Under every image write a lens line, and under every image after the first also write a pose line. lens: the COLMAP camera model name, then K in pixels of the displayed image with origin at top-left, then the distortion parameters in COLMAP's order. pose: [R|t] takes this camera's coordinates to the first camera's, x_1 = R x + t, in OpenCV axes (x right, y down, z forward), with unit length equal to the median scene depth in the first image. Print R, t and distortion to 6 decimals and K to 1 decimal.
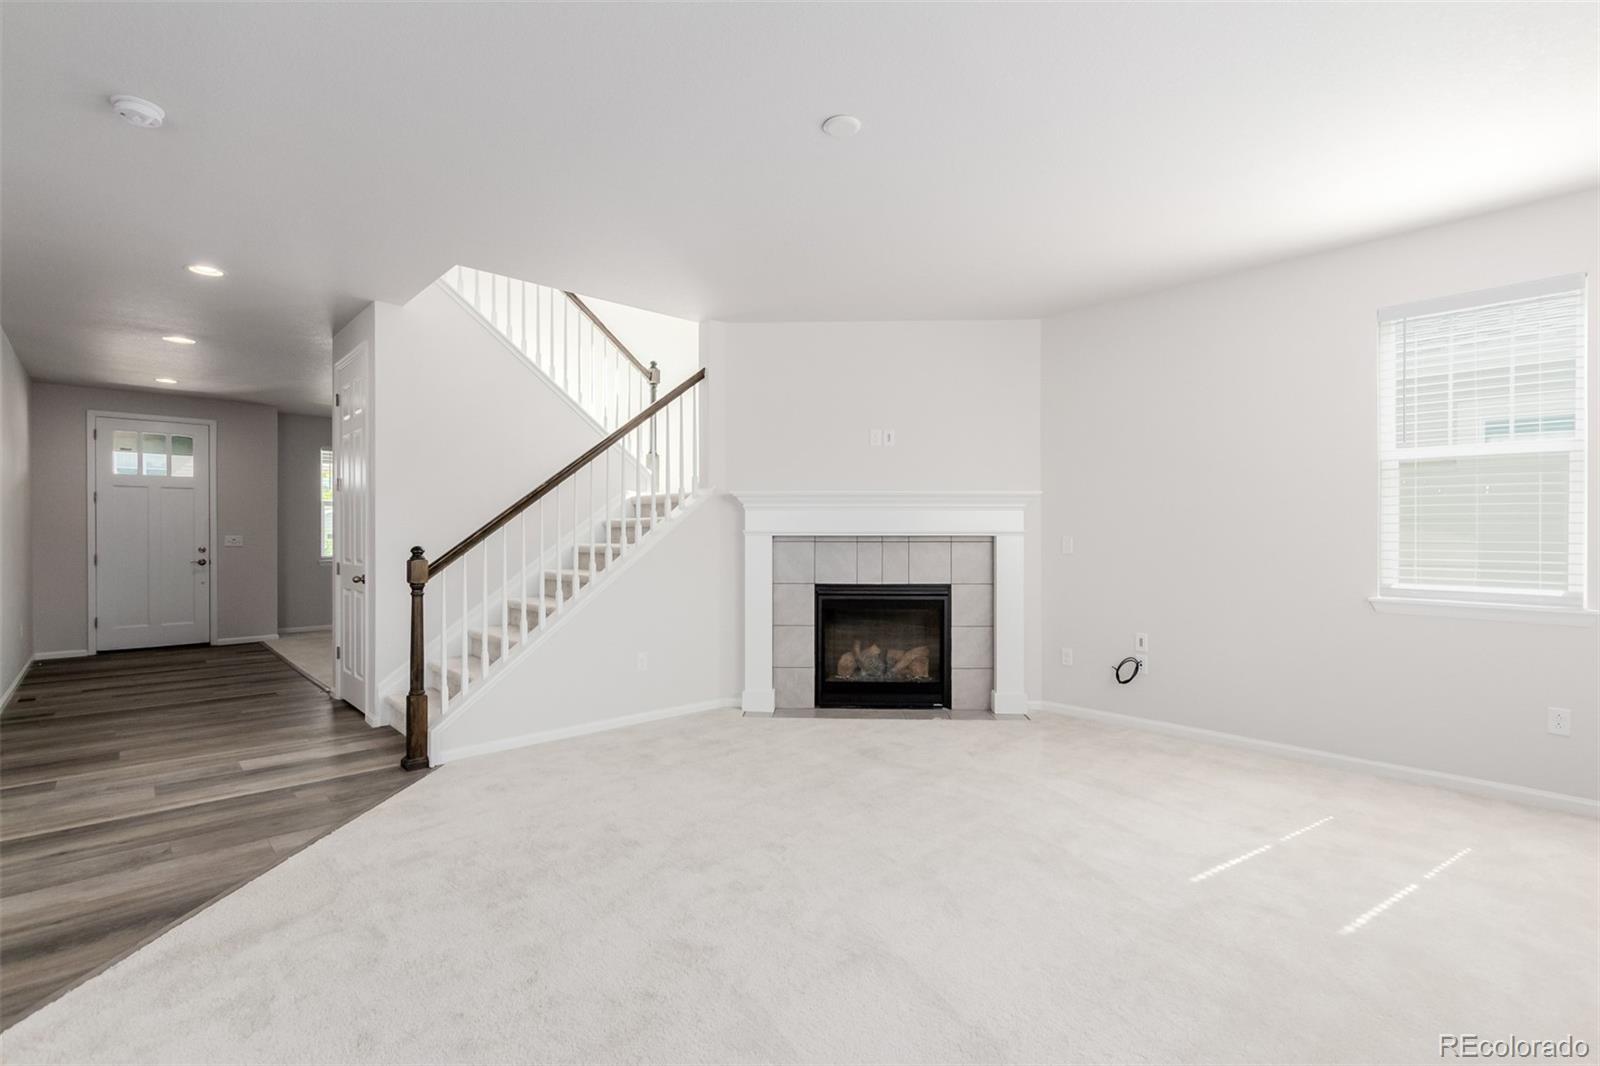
lens RADIAL K [[736.6, 0, 807.6], [0, 736.6, 537.3], [0, 0, 1]] dist [0.016398, -0.003171]
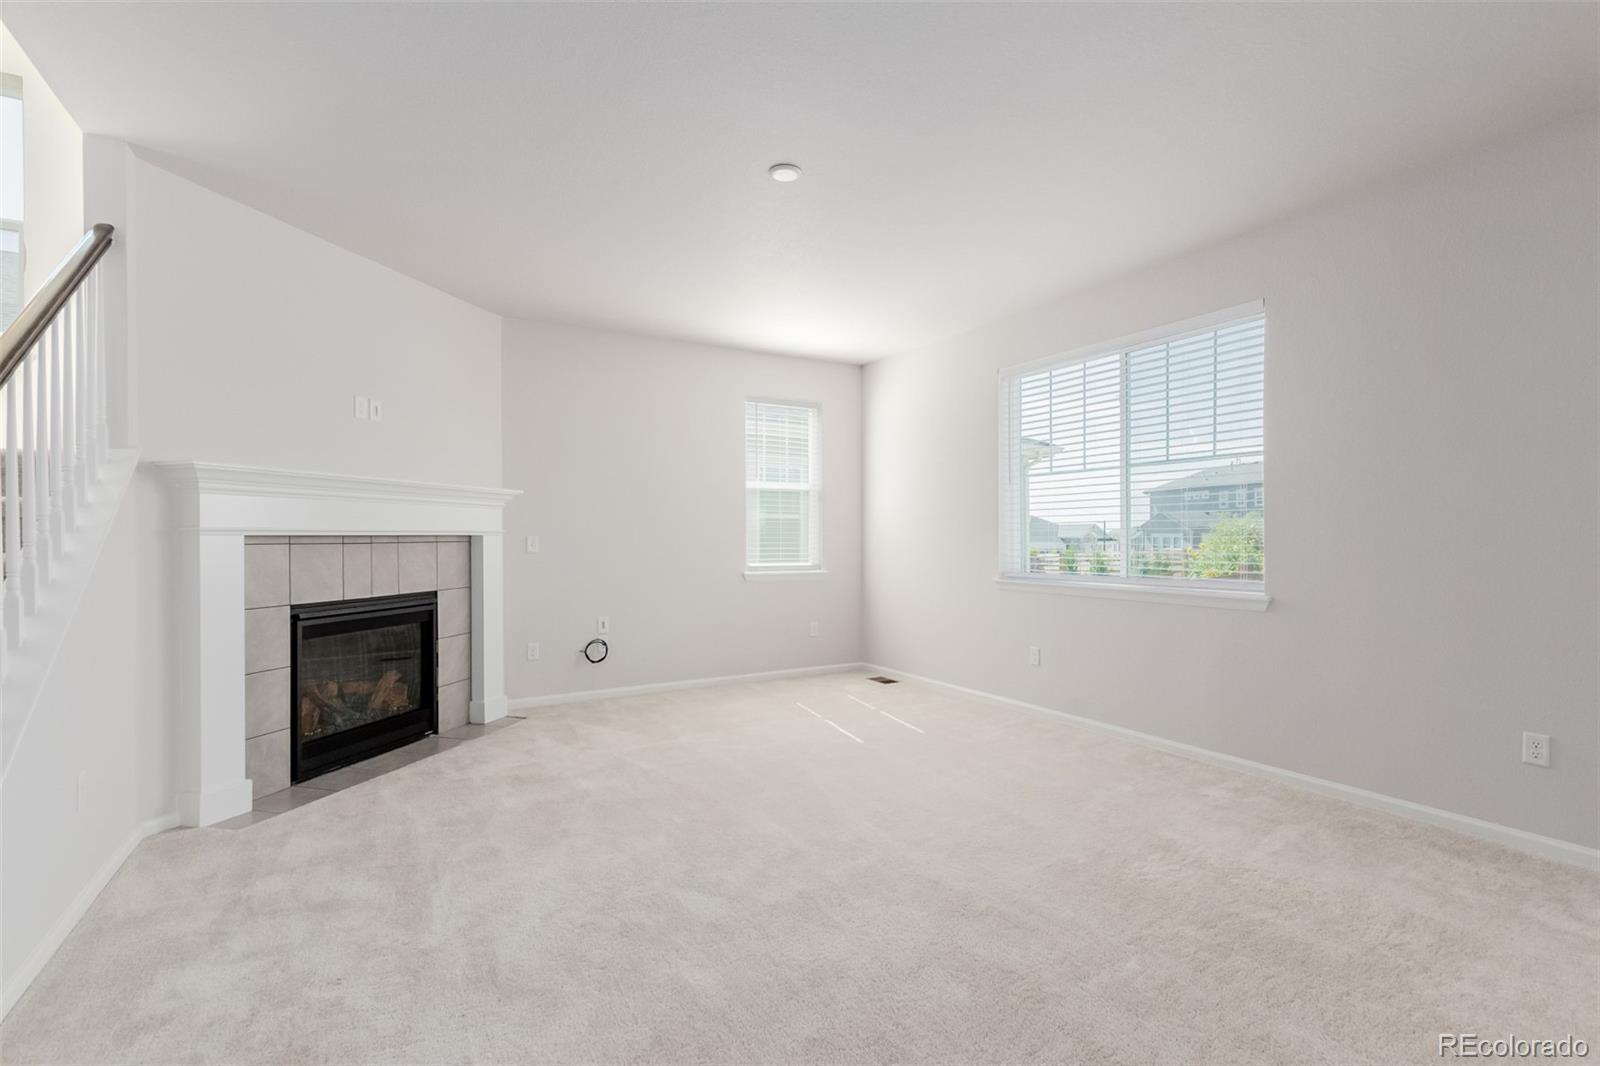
lens RADIAL K [[736.6, 0, 796.0], [0, 736.6, 537.0], [0, 0, 1]] dist [0.016398, -0.003171]
pose [[0.237630, -0.002077, 0.971354, -0.554705], [0.007658, 0.999971, 0.000264, 0.003227], [-0.971326, 0.007375, 0.237639, 0.379854]]
